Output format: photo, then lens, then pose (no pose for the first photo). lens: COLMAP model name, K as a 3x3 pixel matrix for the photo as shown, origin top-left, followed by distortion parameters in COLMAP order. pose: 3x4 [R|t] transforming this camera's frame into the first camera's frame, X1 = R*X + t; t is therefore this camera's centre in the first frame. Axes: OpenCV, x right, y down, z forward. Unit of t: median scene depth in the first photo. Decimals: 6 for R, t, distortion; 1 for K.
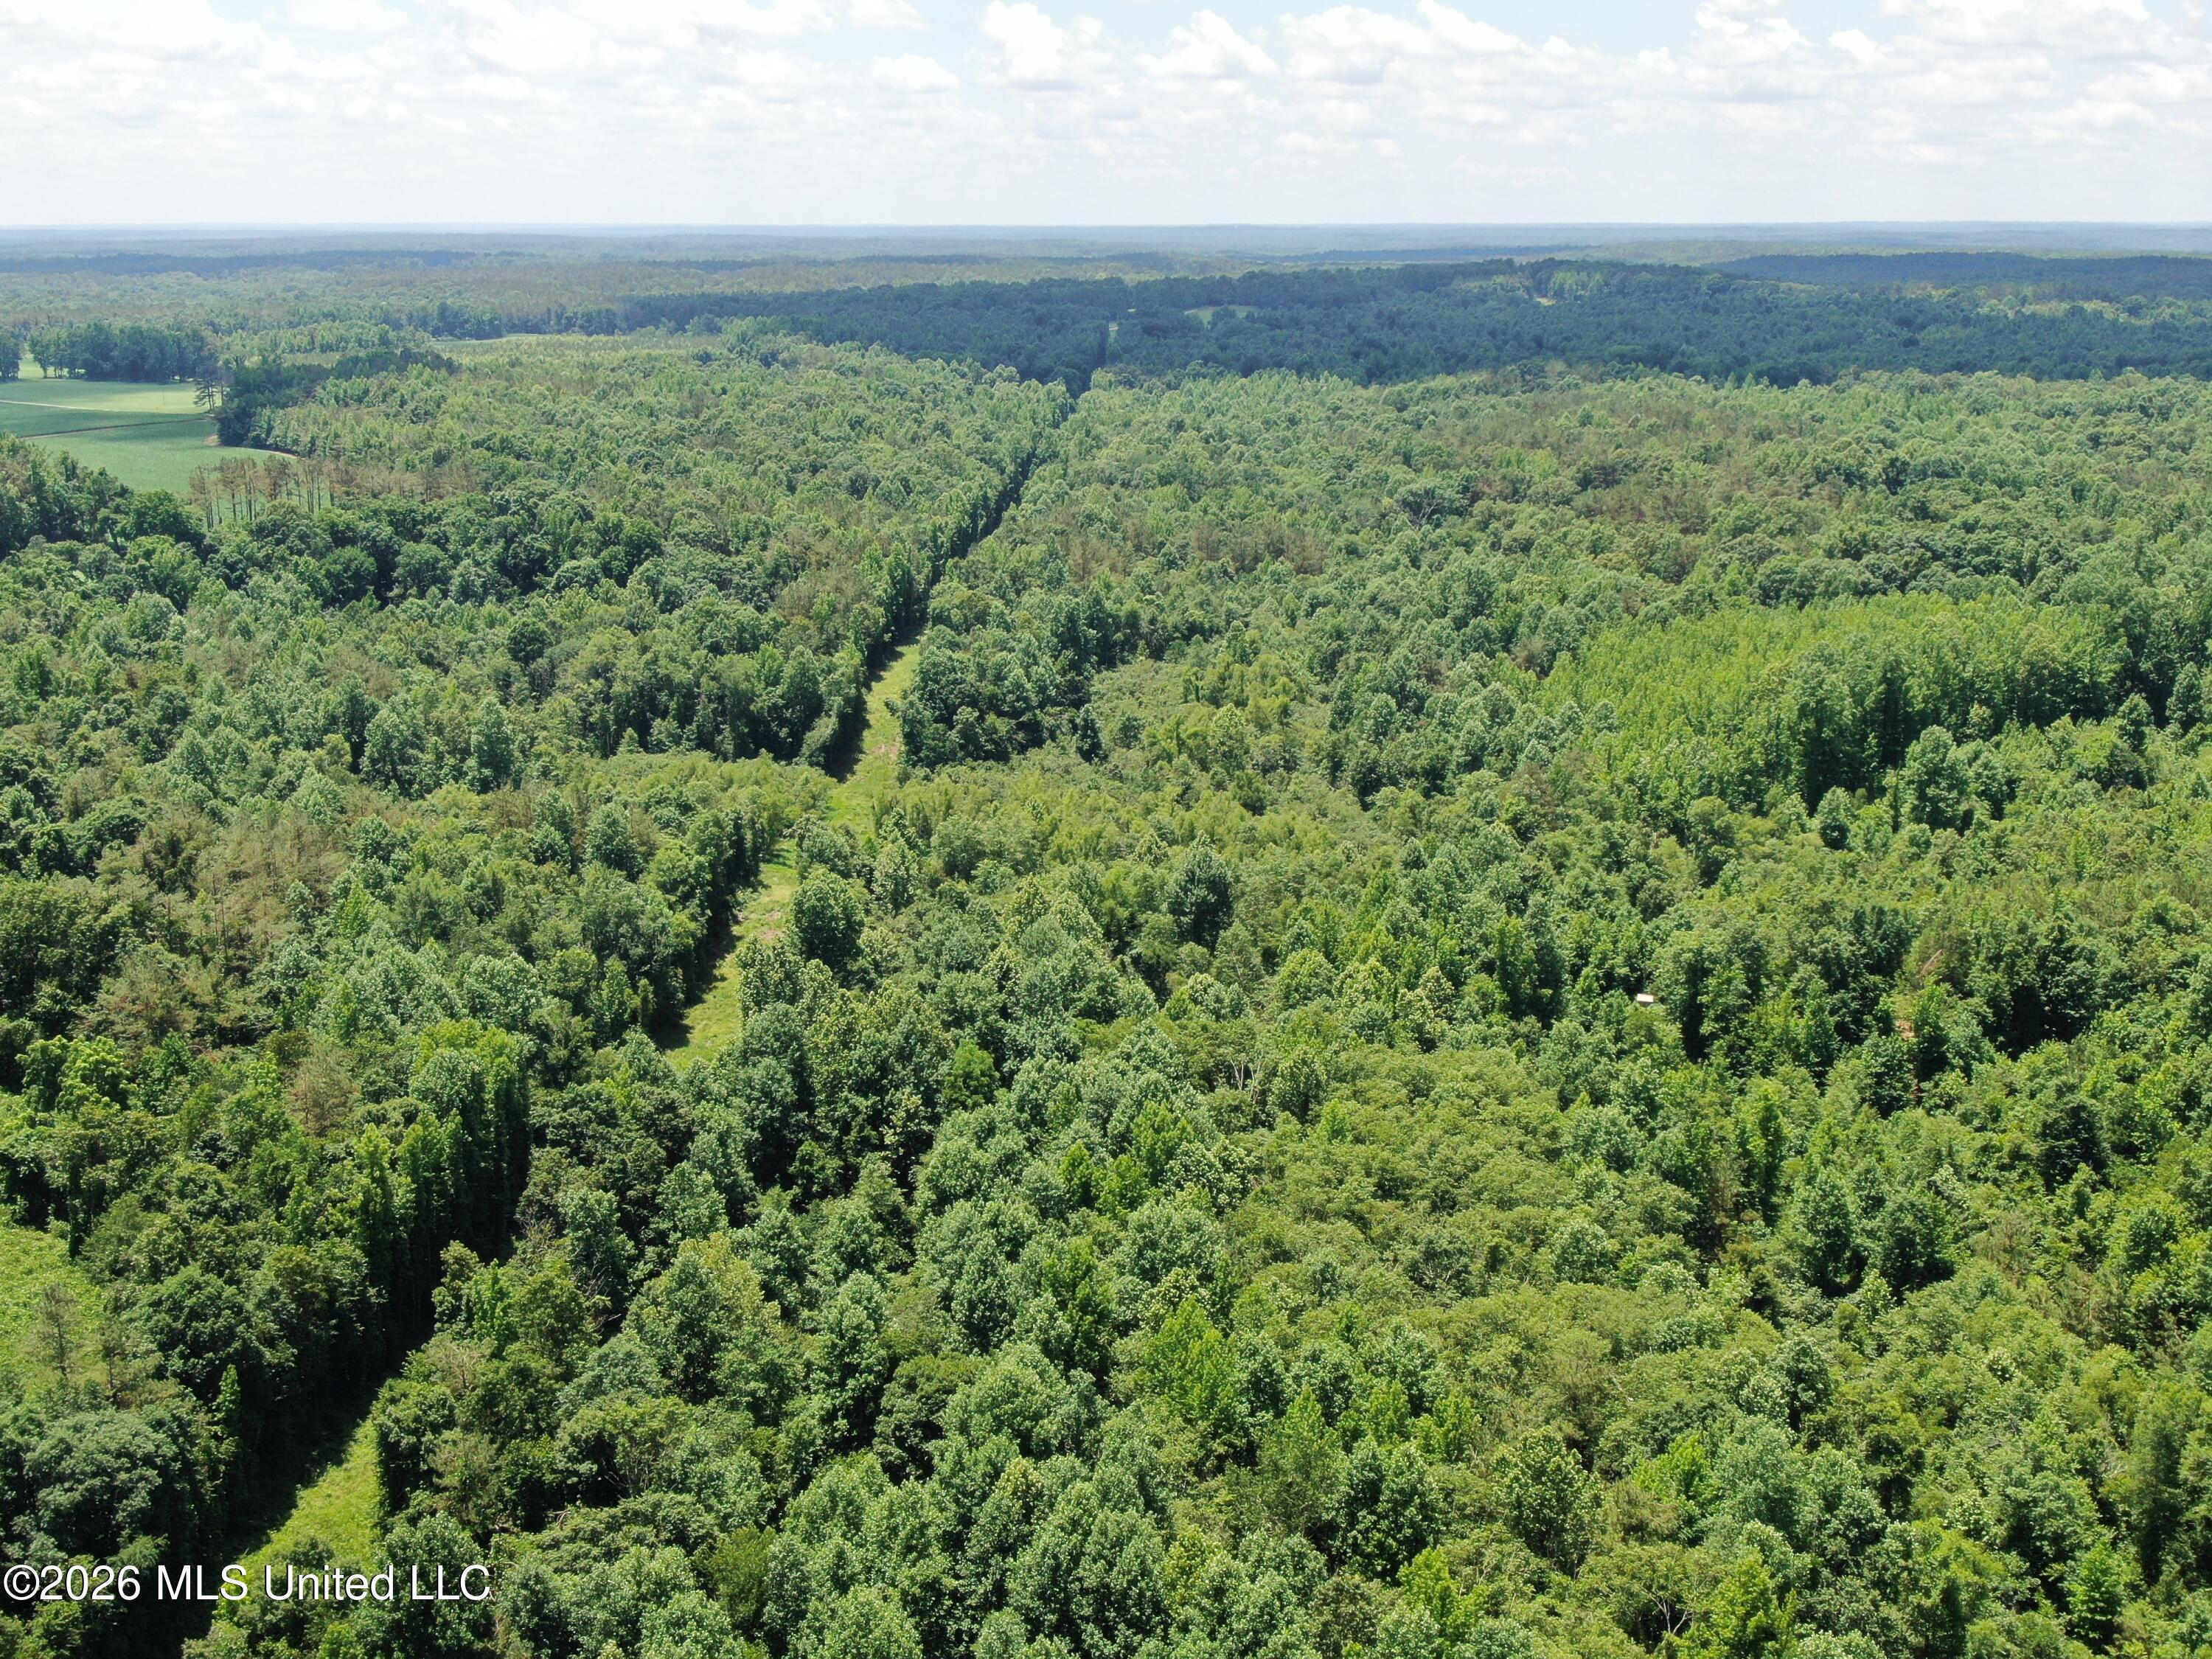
lens RADIAL K [[2718.6, 0, 1095.2], [0, 2718.6, 841.6], [0, 0, 1]] dist [0.158229, -0.664208]
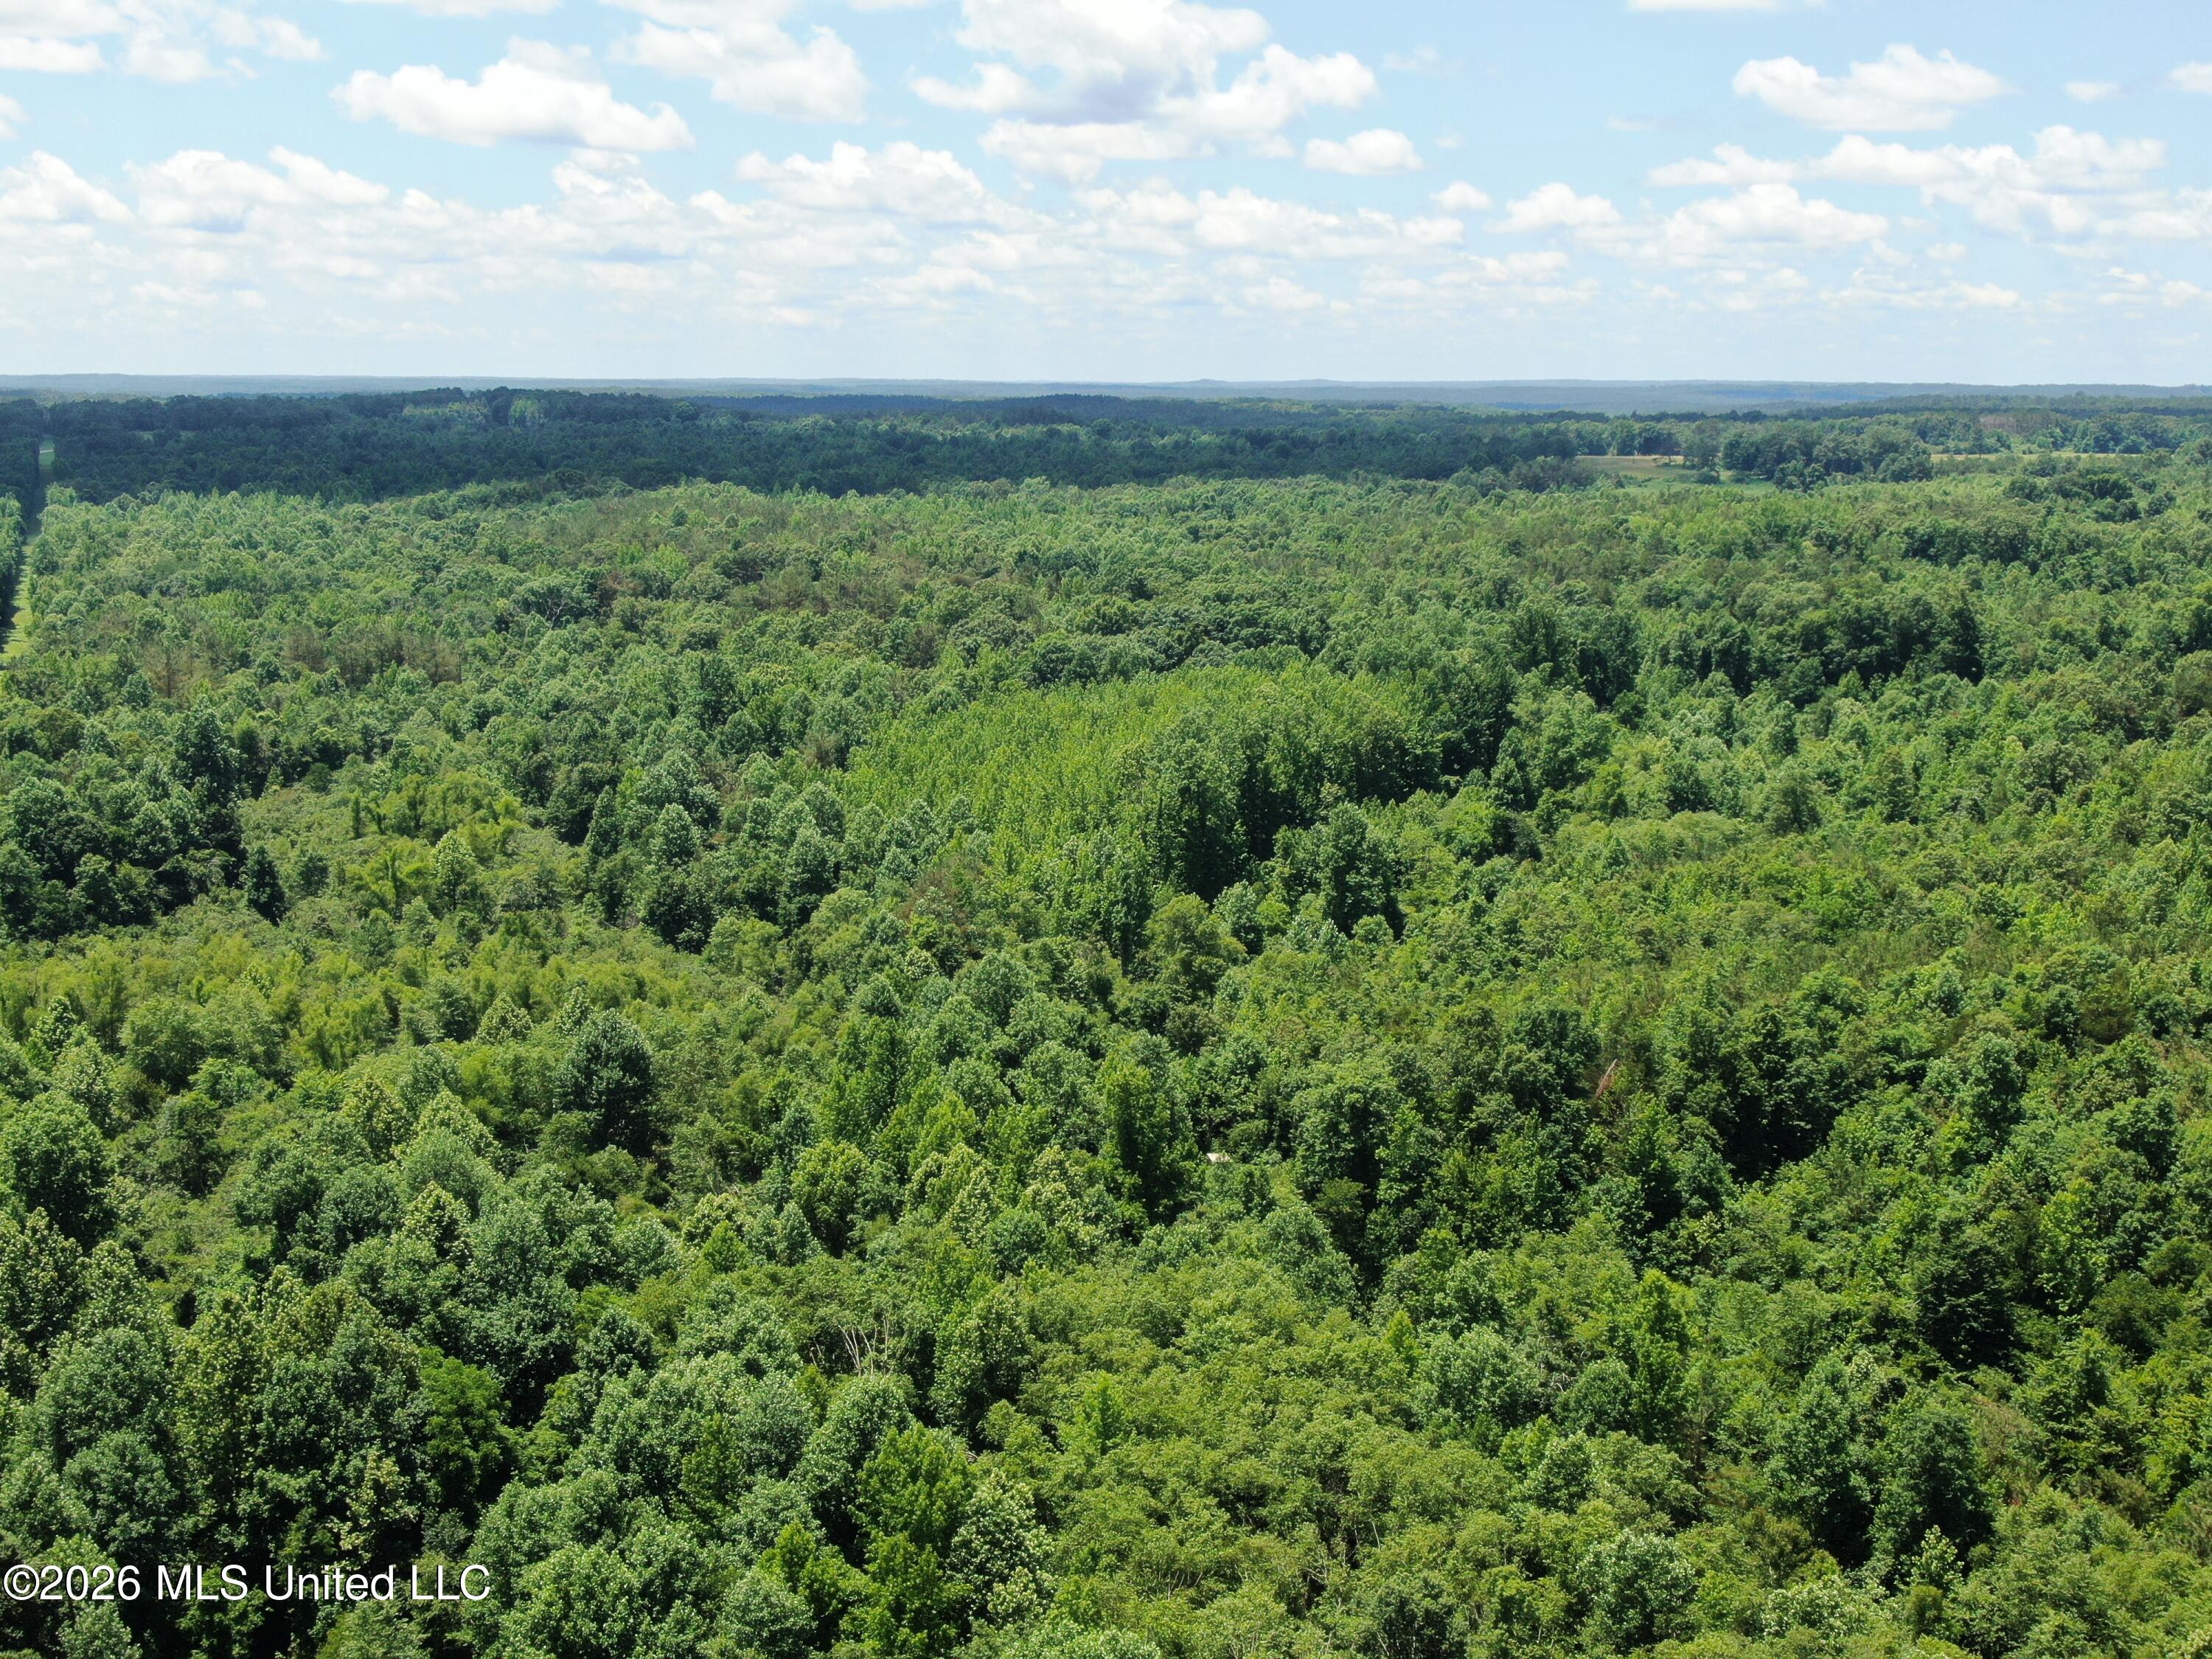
lens RADIAL K [[2692.8, 0, 1101.5], [0, 2692.8, 911.3], [0, 0, 1]] dist [0.160049, -0.575013]
pose [[0.920745, -0.068584, 0.384090, -0.108616], [0.079742, 0.996728, -0.013181, -0.003961], [-0.381930, 0.042765, 0.923201, 0.298272]]
